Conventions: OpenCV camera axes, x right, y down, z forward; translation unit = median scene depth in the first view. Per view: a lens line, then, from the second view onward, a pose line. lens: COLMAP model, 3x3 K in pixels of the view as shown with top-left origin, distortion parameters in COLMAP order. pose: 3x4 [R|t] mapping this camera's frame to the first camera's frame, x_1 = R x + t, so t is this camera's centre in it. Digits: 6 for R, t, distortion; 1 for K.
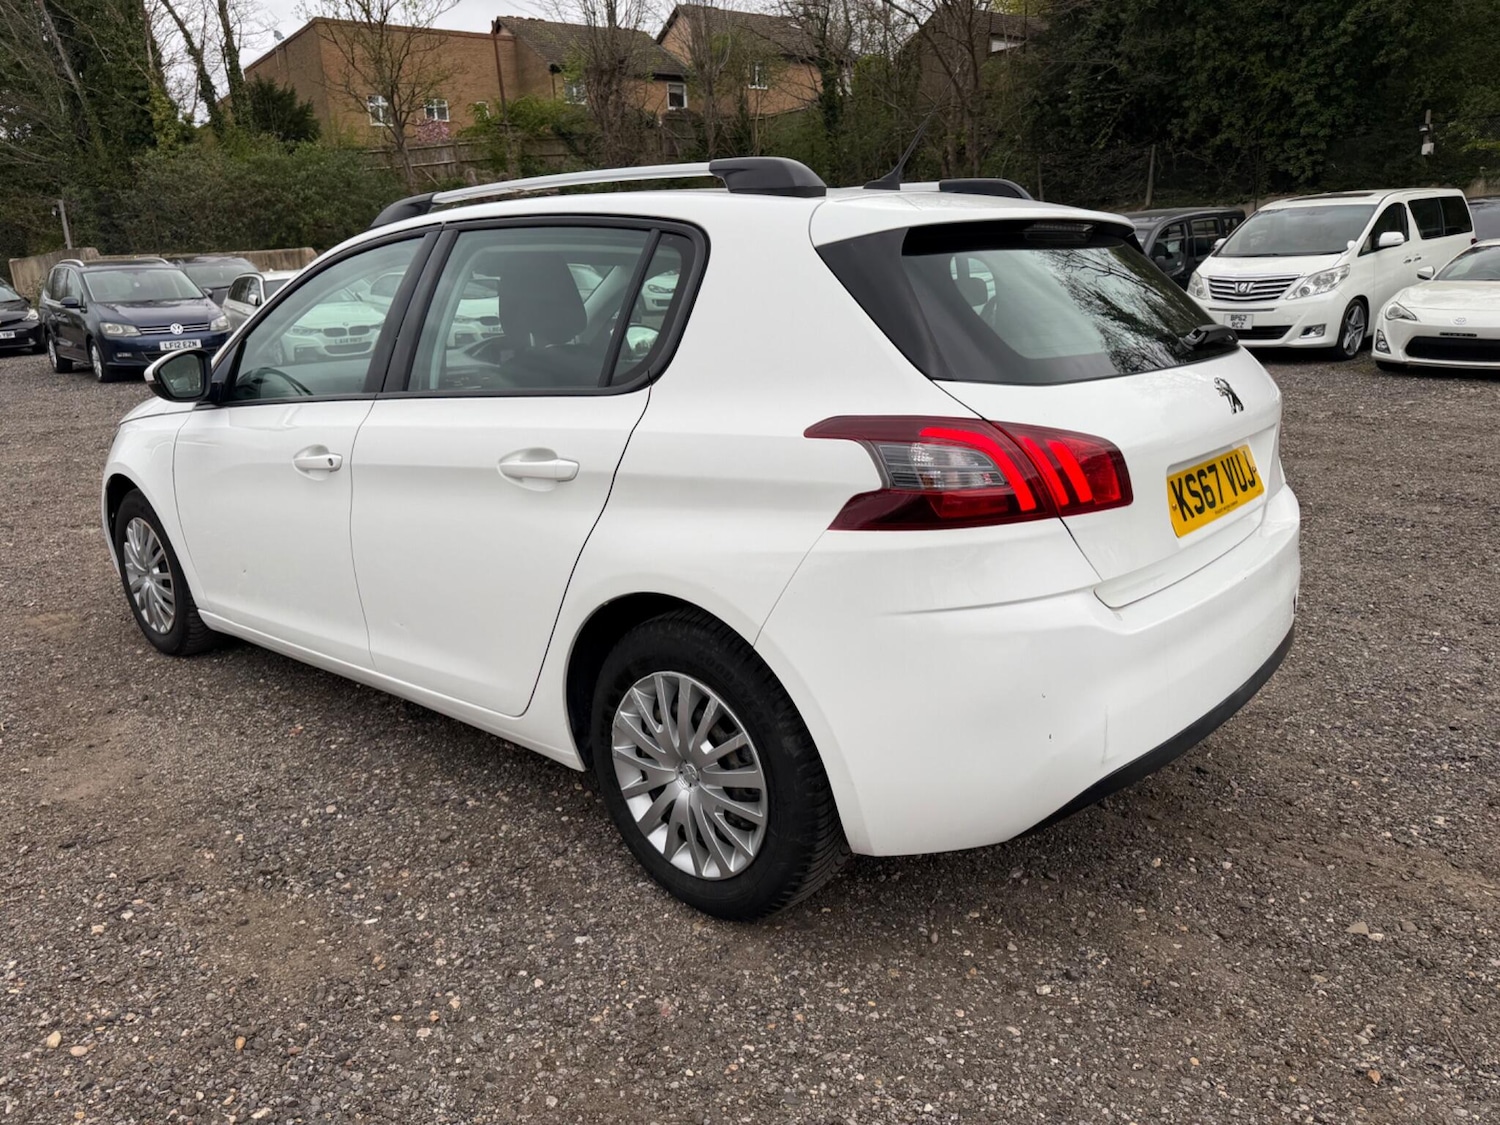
lens RADIAL K [[1063.0, 0, 751.9], [0, 1063.0, 564.8], [0, 0, 1]] dist [0.031477, -0.033132]
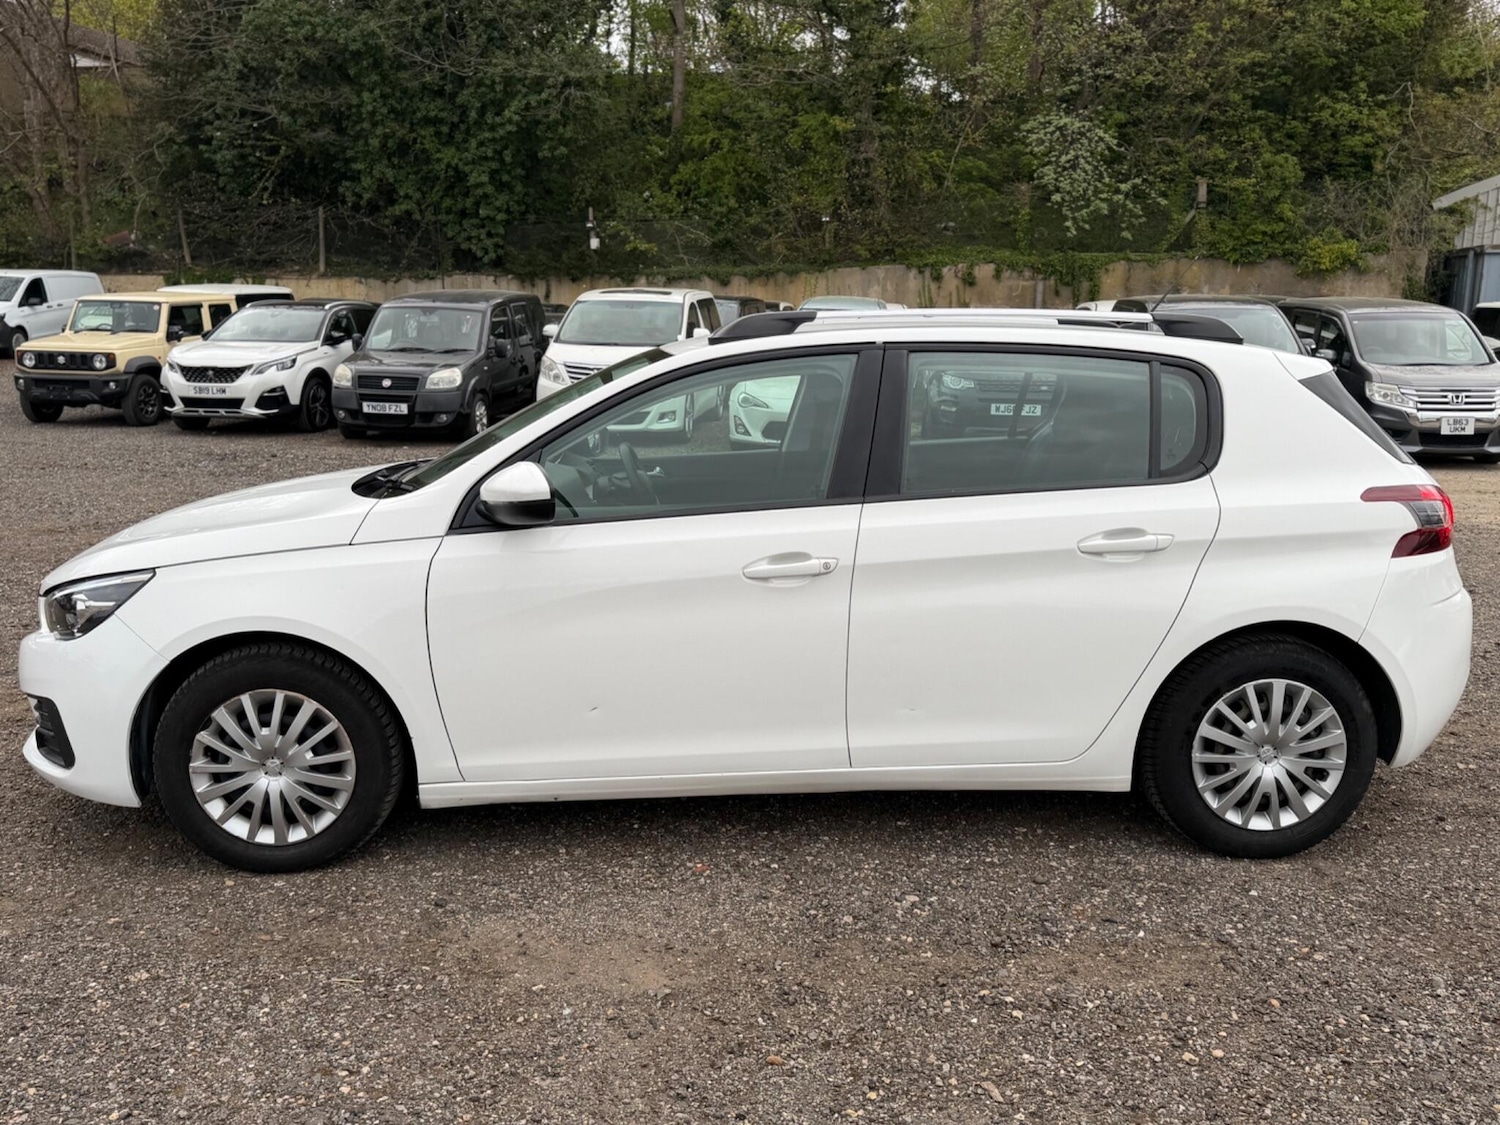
lens RADIAL K [[1271.4, 0, 758.6], [0, 1271.4, 568.5], [0, 0, 1]] dist [0.046031, -0.057961]
pose [[0.722618, -0.086471, 0.685818, -1.257398], [0.148897, 0.988326, -0.032274, -0.063310], [-0.675021, 0.125438, 0.727057, 0.168533]]
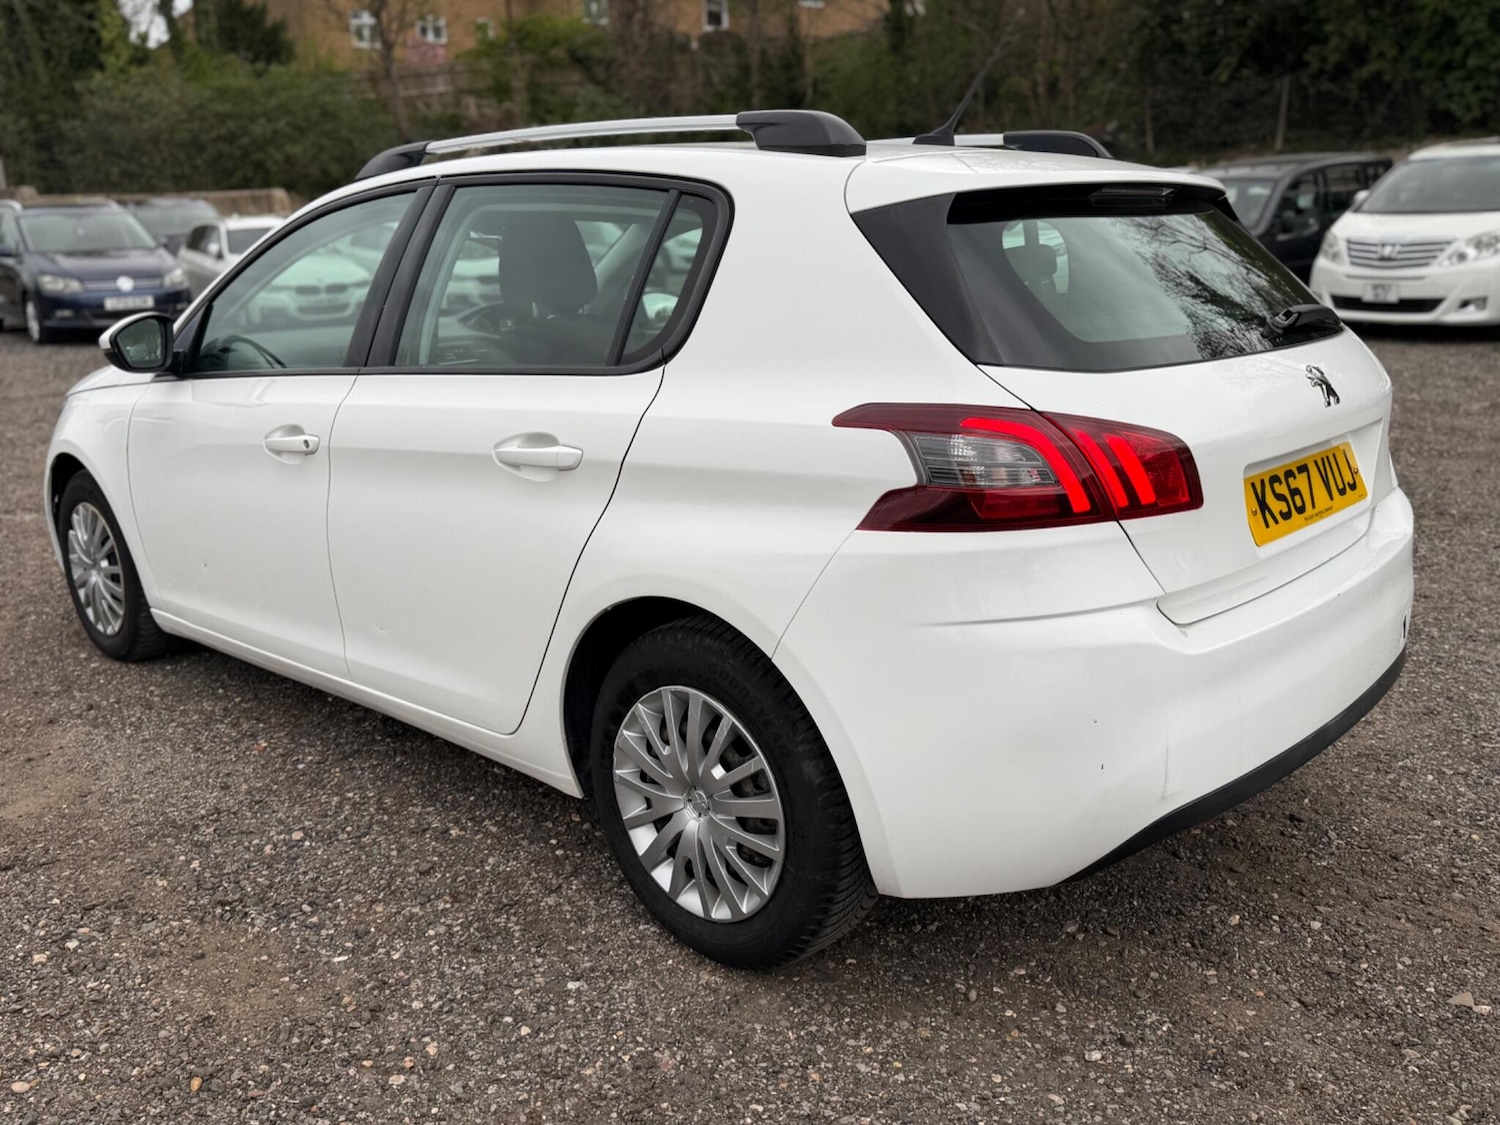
lens RADIAL K [[1271.4, 0, 755.6], [0, 1271.4, 564.2], [0, 0, 1]] dist [0.046031, -0.057961]
pose [[0.999339, 0.019886, -0.030422, 0.012720], [-0.020093, 0.999777, -0.006487, 0.002991], [0.030286, 0.007093, 0.999516, -0.047829]]
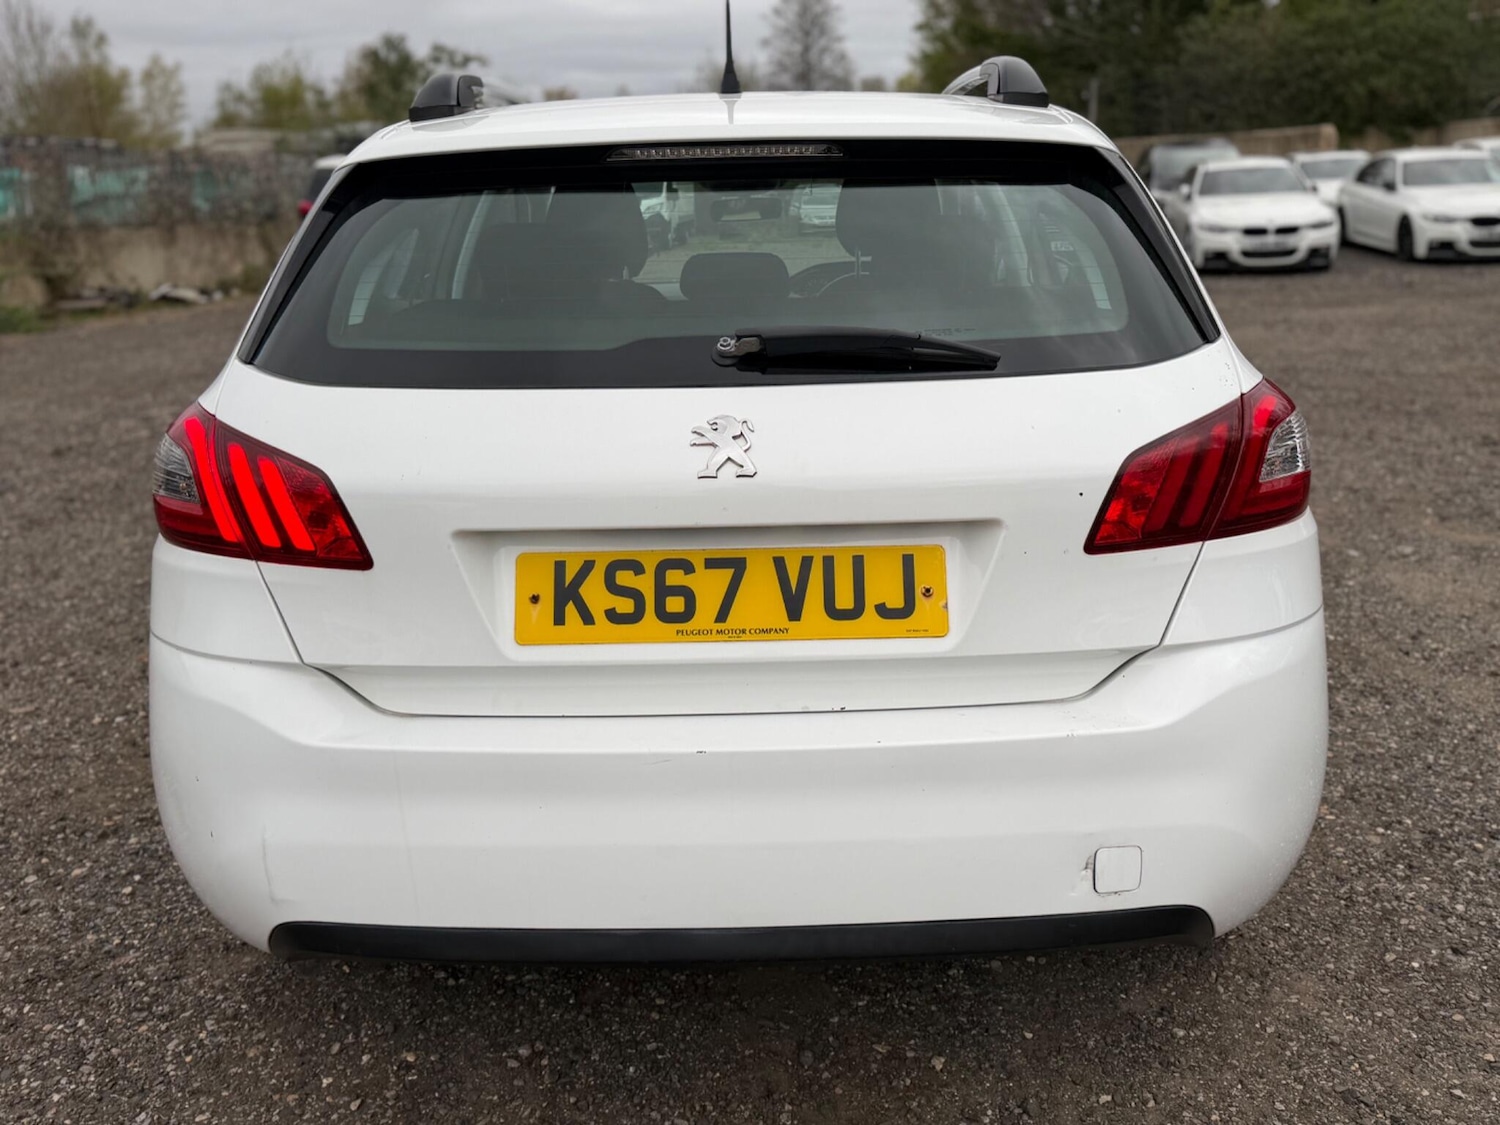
lens RADIAL K [[1271.4, 0, 762.3], [0, 1271.4, 559.7], [0, 0, 1]] dist [0.046031, -0.057961]
pose [[0.654787, 0.222956, -0.722181, 0.752171], [-0.193114, 0.973138, 0.125341, -0.145399], [0.730727, 0.057392, 0.680253, 0.417241]]
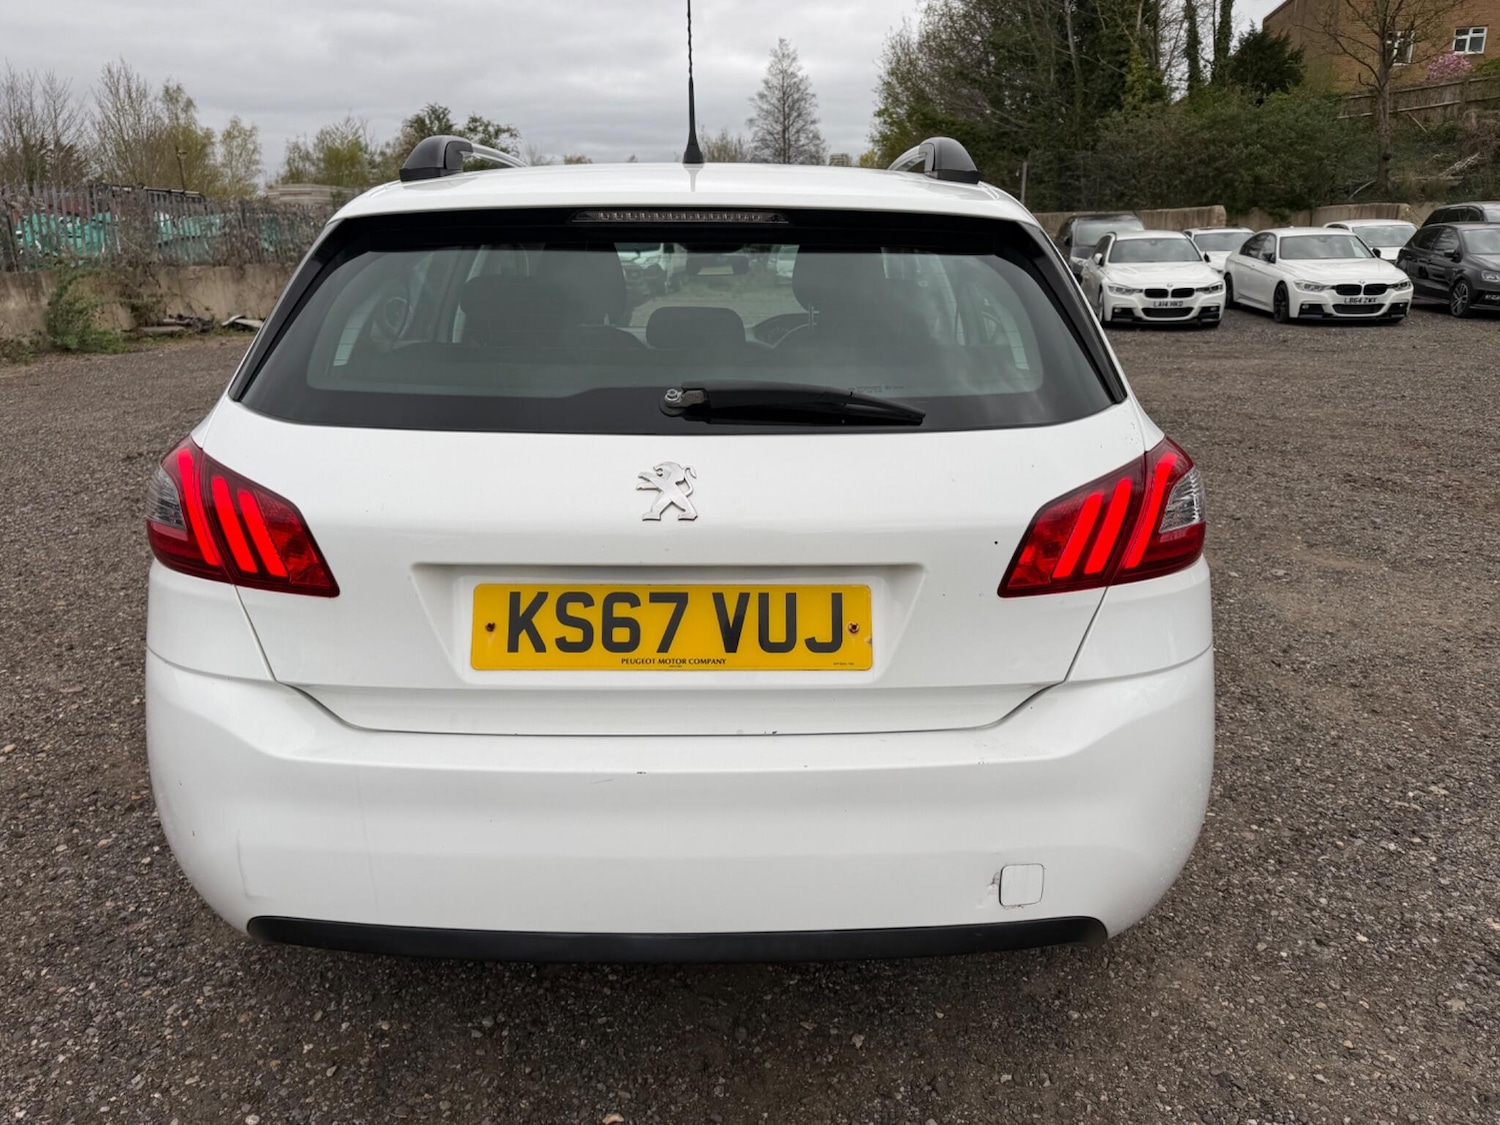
lens RADIAL K [[1063.0, 0, 751.8], [0, 1063.0, 568.4], [0, 0, 1]] dist [0.031477, -0.033132]
pose [[0.658041, 0.245822, -0.711725, 0.721471], [-0.216459, 0.967068, 0.133883, -0.160660], [0.721198, 0.065959, 0.689581, 0.464131]]
